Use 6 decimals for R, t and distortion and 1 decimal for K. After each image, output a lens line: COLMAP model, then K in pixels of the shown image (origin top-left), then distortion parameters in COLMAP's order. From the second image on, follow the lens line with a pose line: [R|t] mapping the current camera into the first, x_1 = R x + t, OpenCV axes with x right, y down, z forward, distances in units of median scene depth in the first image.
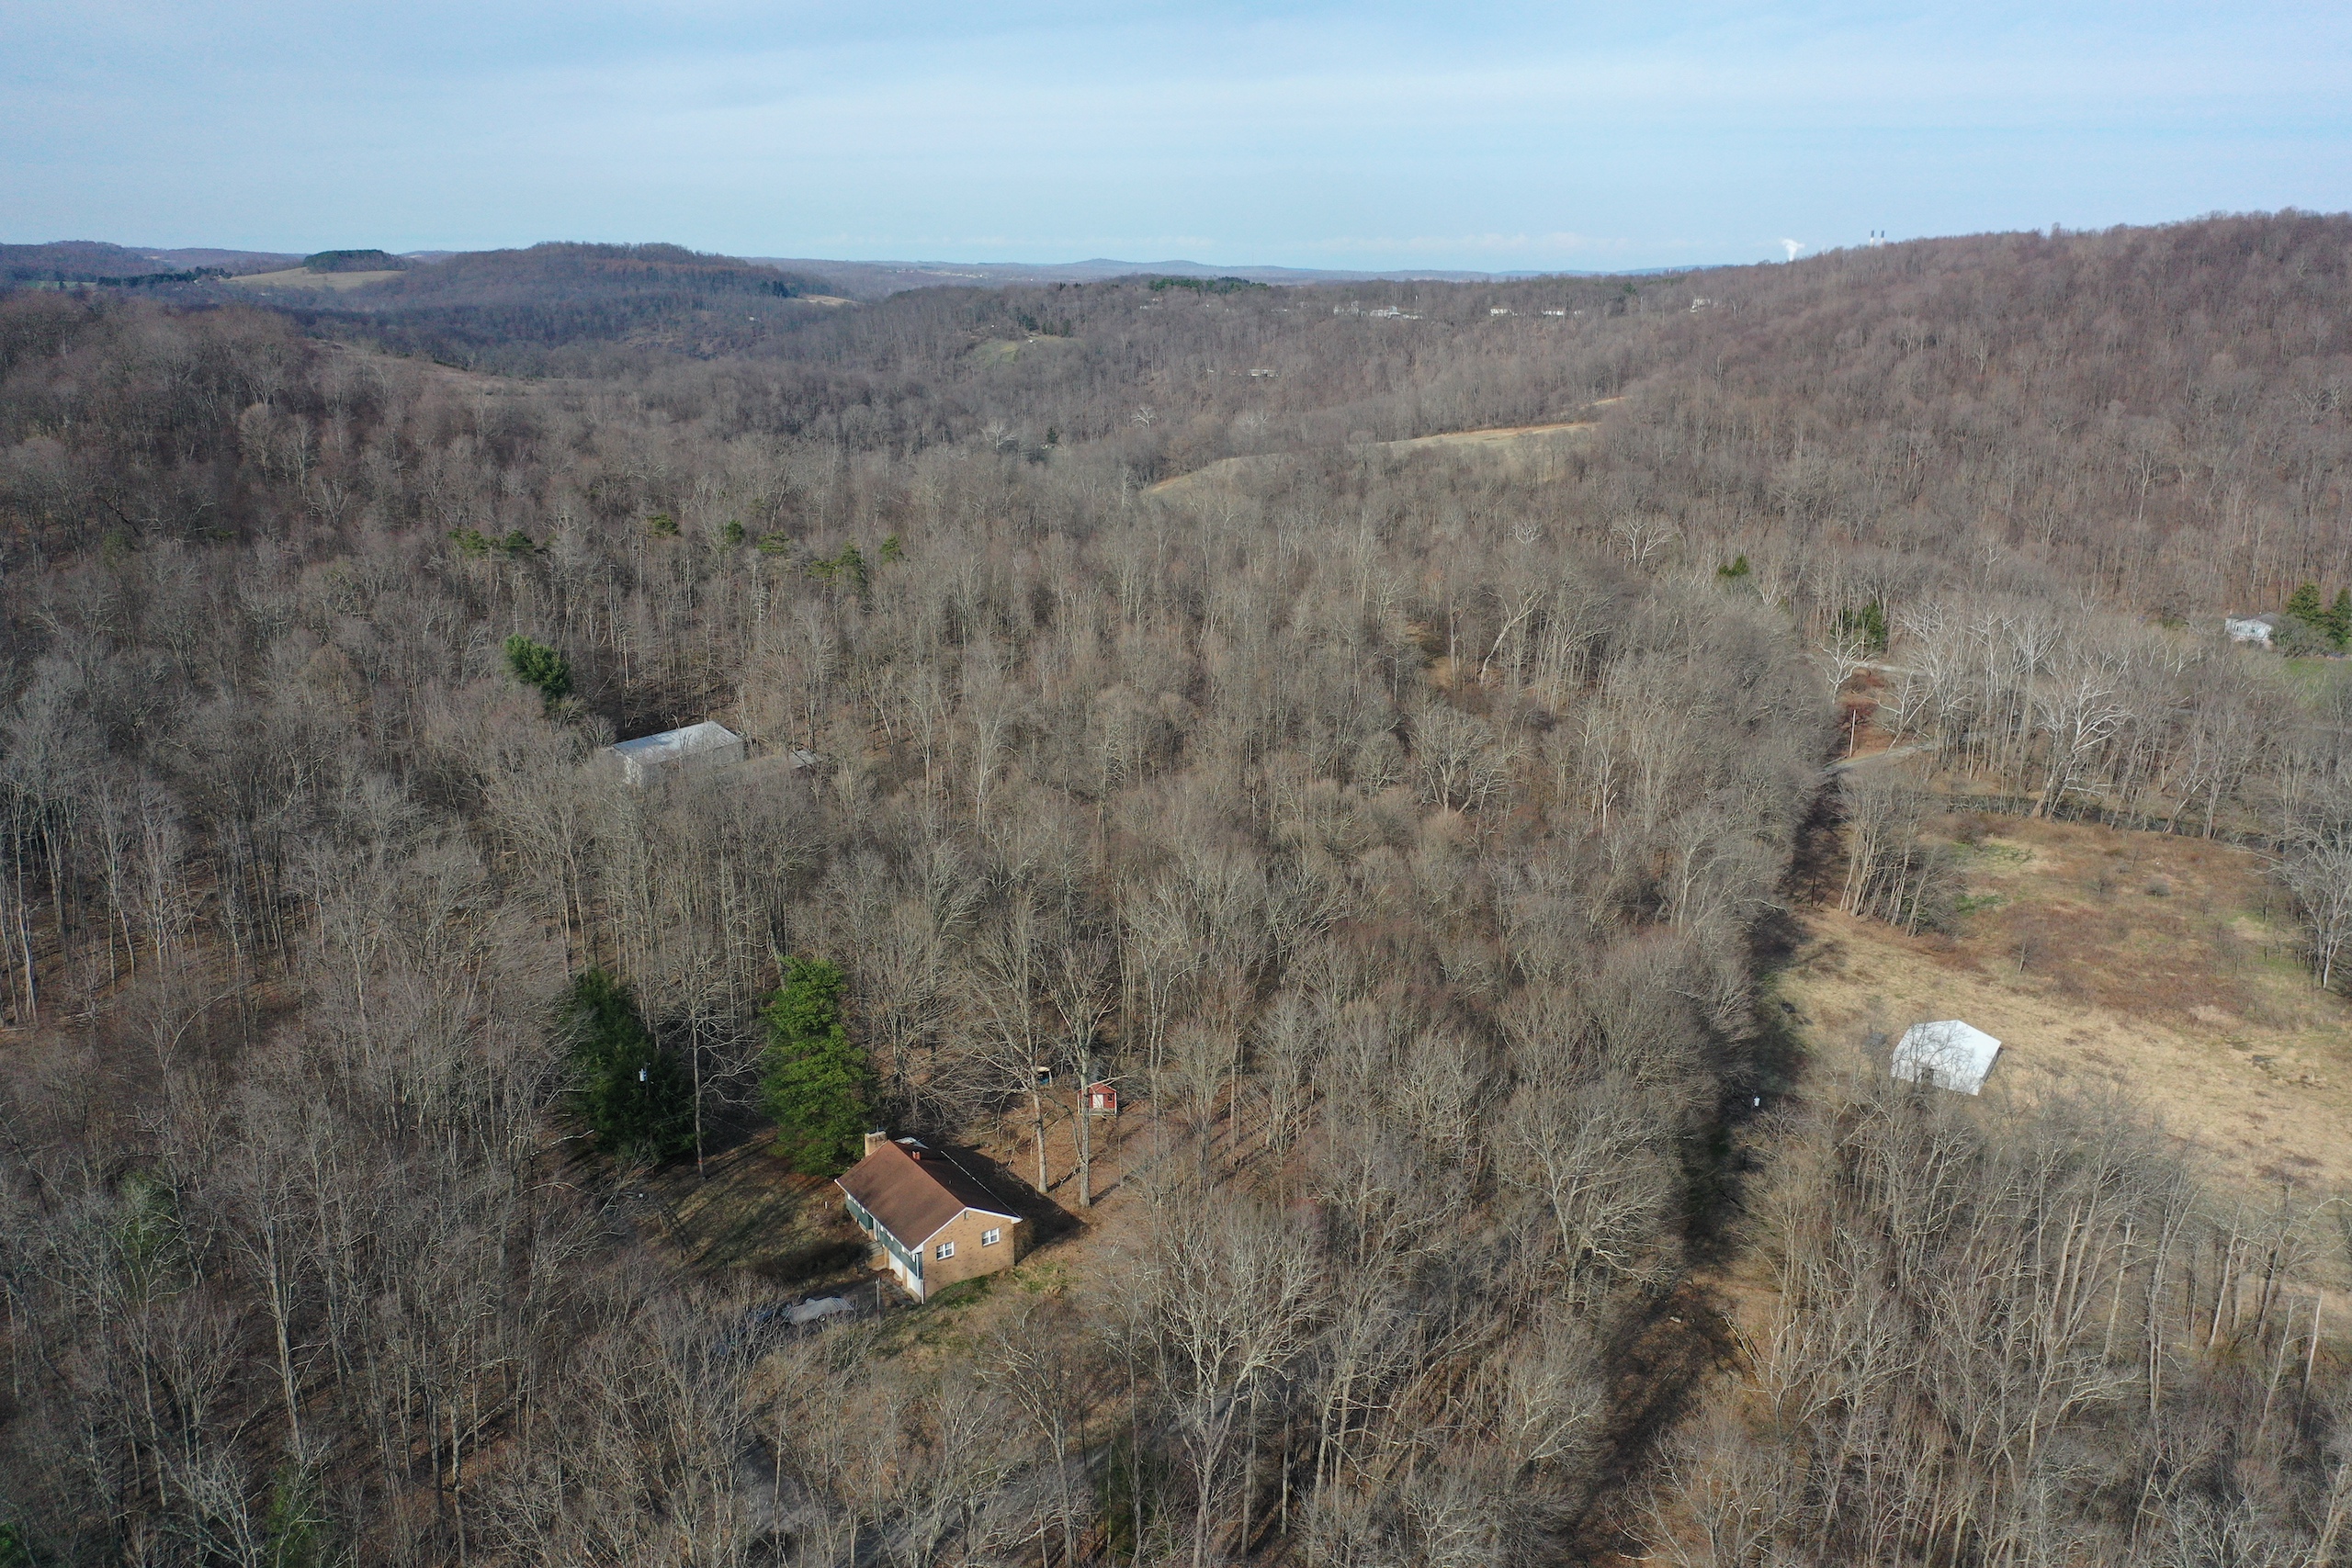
lens RADIAL K [[1862.9, 0, 1176.1], [0, 1862.9, 770.8], [0, 0, 1]] dist [0.012297, 0.006082]
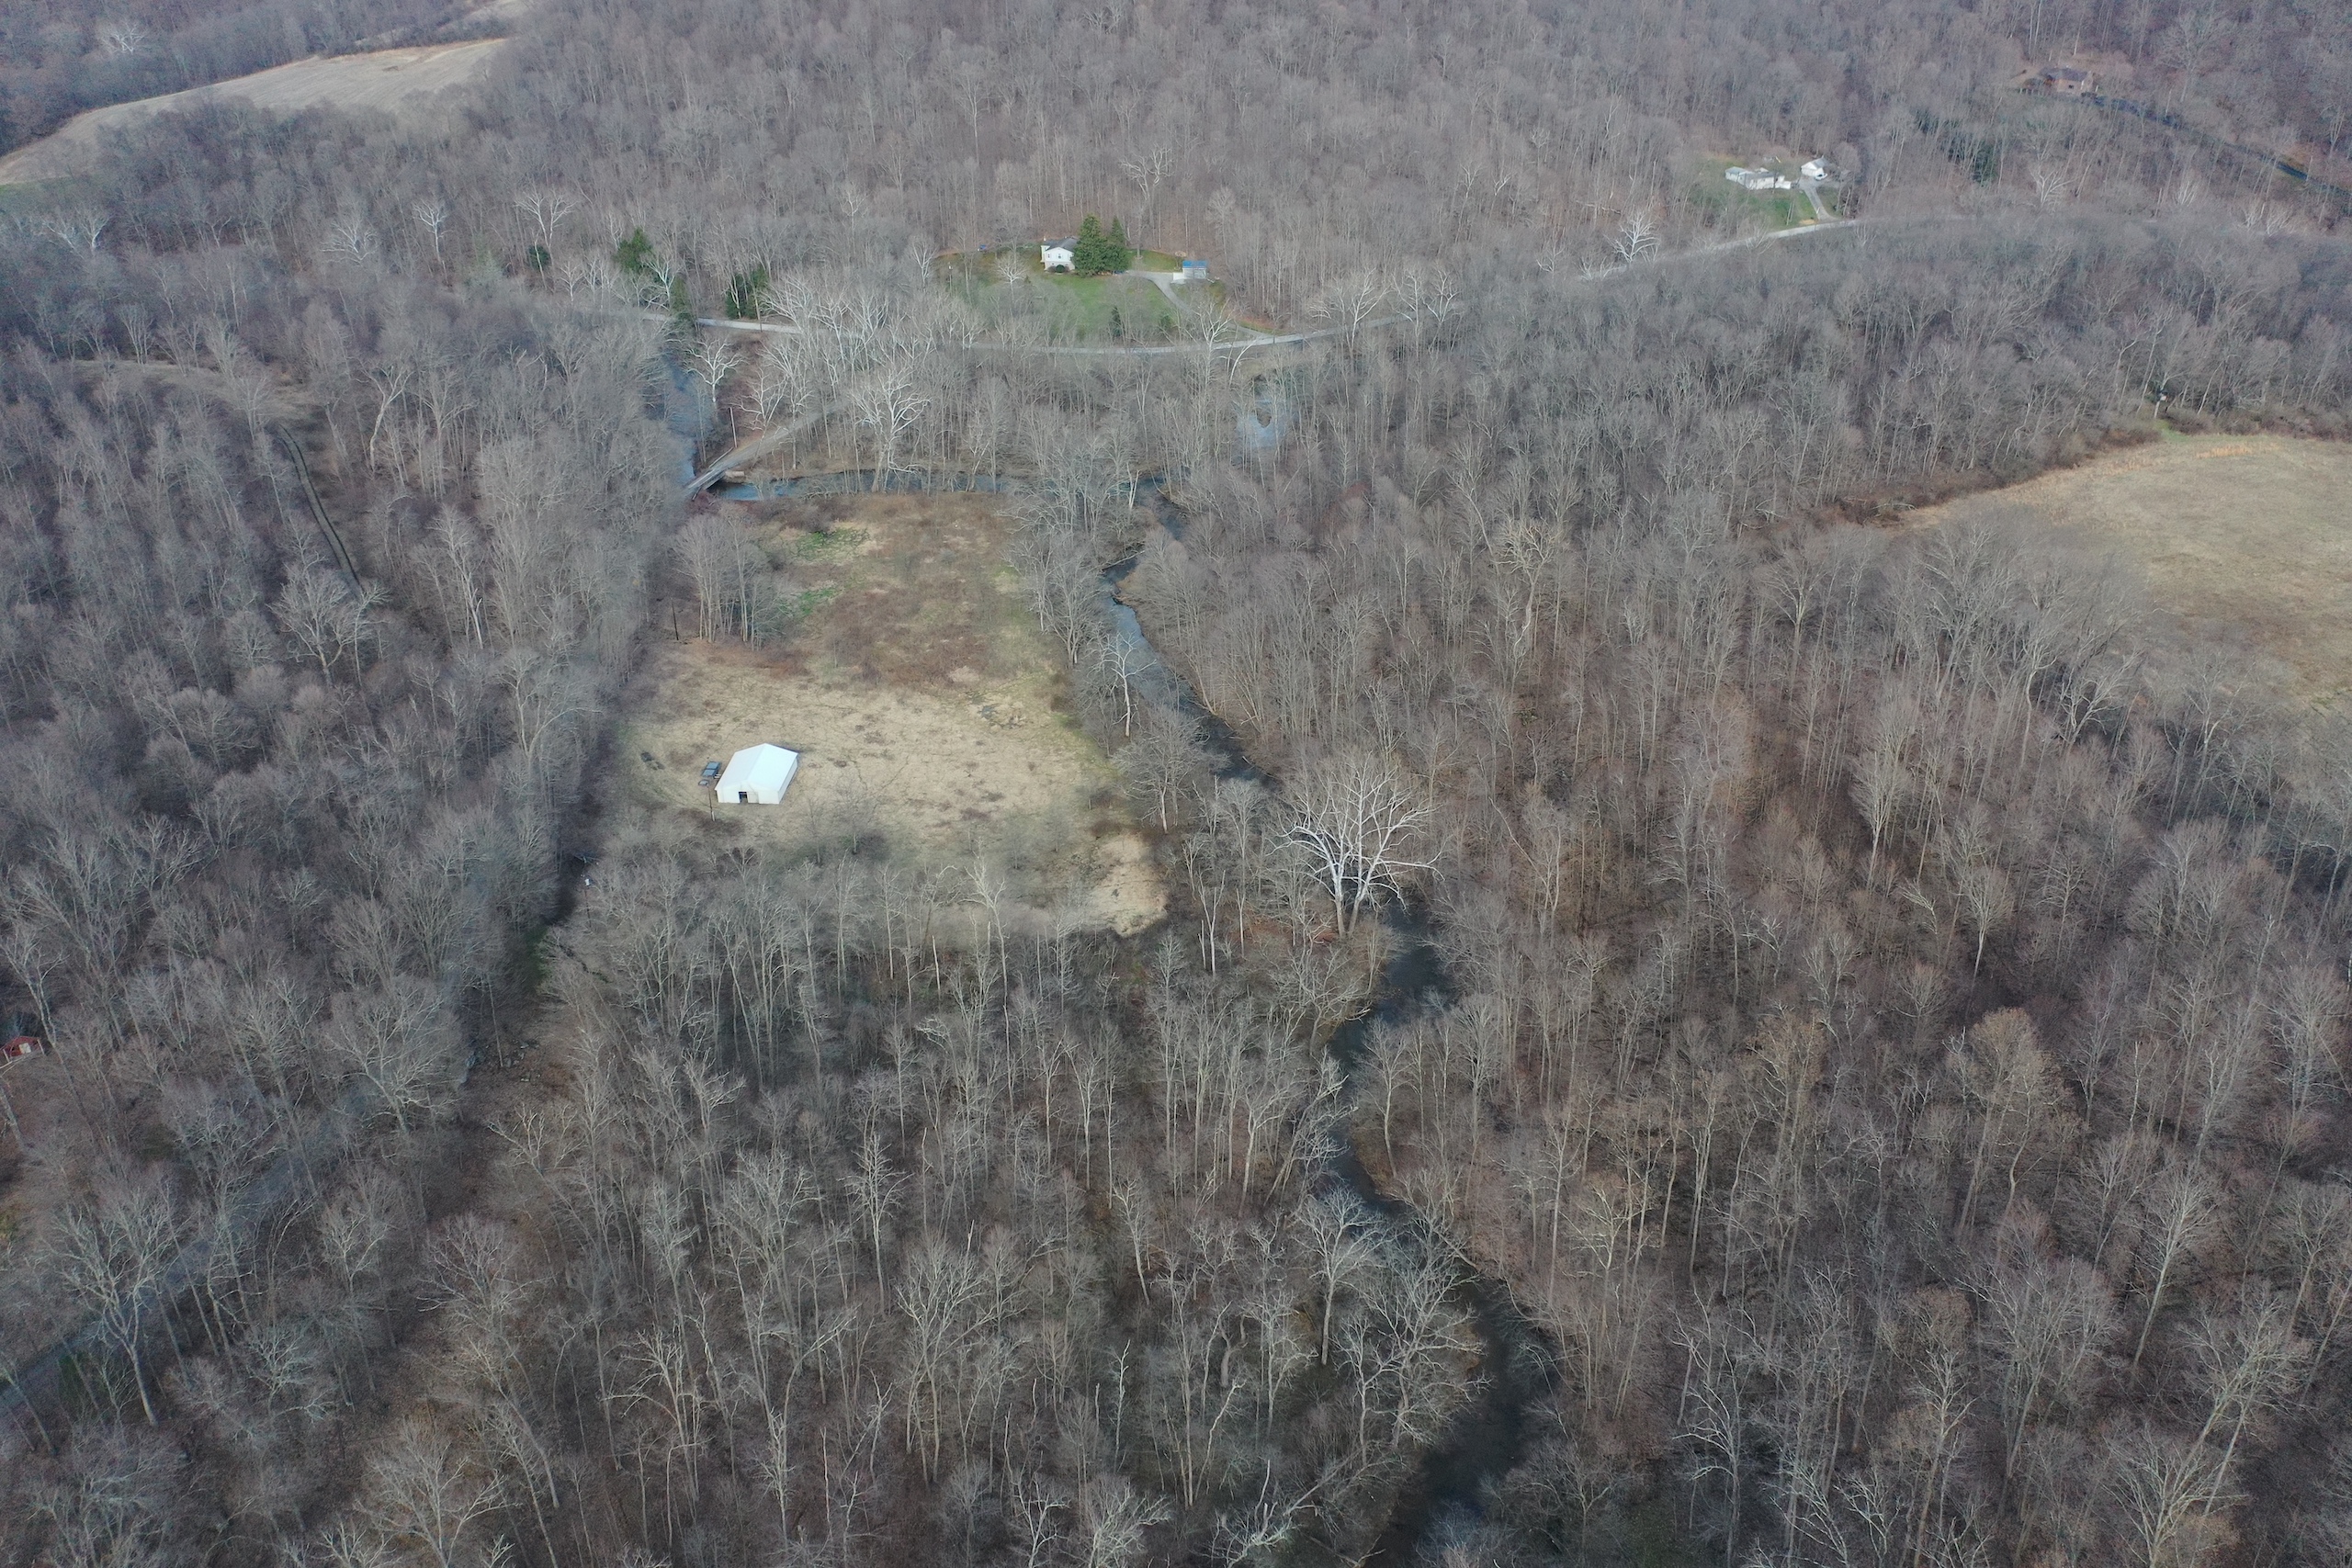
lens RADIAL K [[1862.9, 0, 1187.8], [0, 1862.9, 775.4], [0, 0, 1]] dist [0.012297, 0.006082]
pose [[0.876803, -0.247652, 0.412171, 0.143202], [0.128708, 0.946768, 0.295067, -0.224881], [-0.463305, -0.205666, 0.862004, -0.332630]]
